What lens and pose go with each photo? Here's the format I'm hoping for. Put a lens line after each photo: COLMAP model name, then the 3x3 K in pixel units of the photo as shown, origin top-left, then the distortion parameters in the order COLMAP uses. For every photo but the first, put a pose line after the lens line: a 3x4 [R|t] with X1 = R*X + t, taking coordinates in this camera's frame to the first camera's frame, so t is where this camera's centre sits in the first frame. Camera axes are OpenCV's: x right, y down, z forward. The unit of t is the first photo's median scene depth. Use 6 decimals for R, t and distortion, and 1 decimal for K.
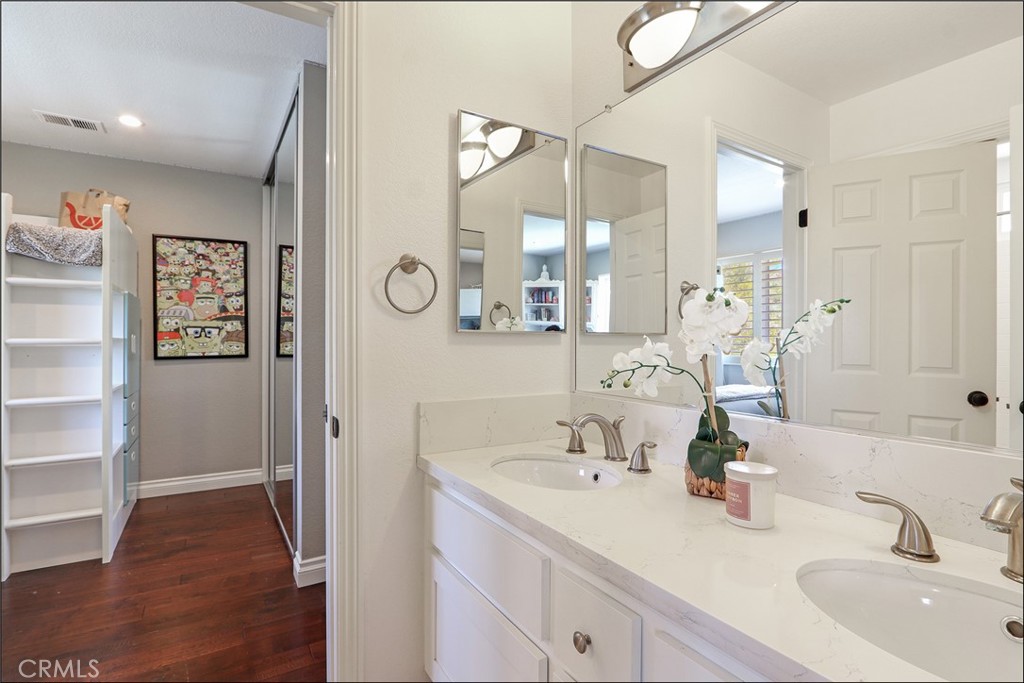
lens RADIAL K [[492.9, 0, 512.9], [0, 492.9, 339.8], [0, 0, 1]] dist [-0.013656, 0.000769]
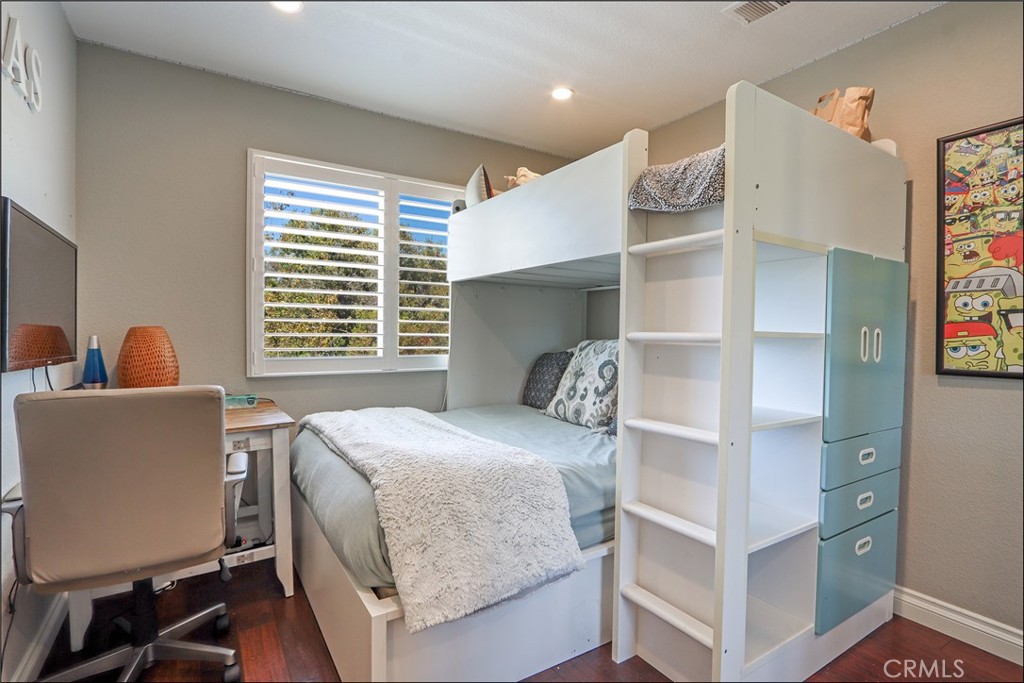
lens RADIAL K [[492.9, 0, 512.9], [0, 492.9, 339.8], [0, 0, 1]] dist [-0.013656, 0.000769]
pose [[0.009953, 0.017585, -0.999796, -0.203147], [-0.011605, 0.999780, 0.017469, -0.001182], [0.999883, 0.011429, 0.010155, 0.526479]]
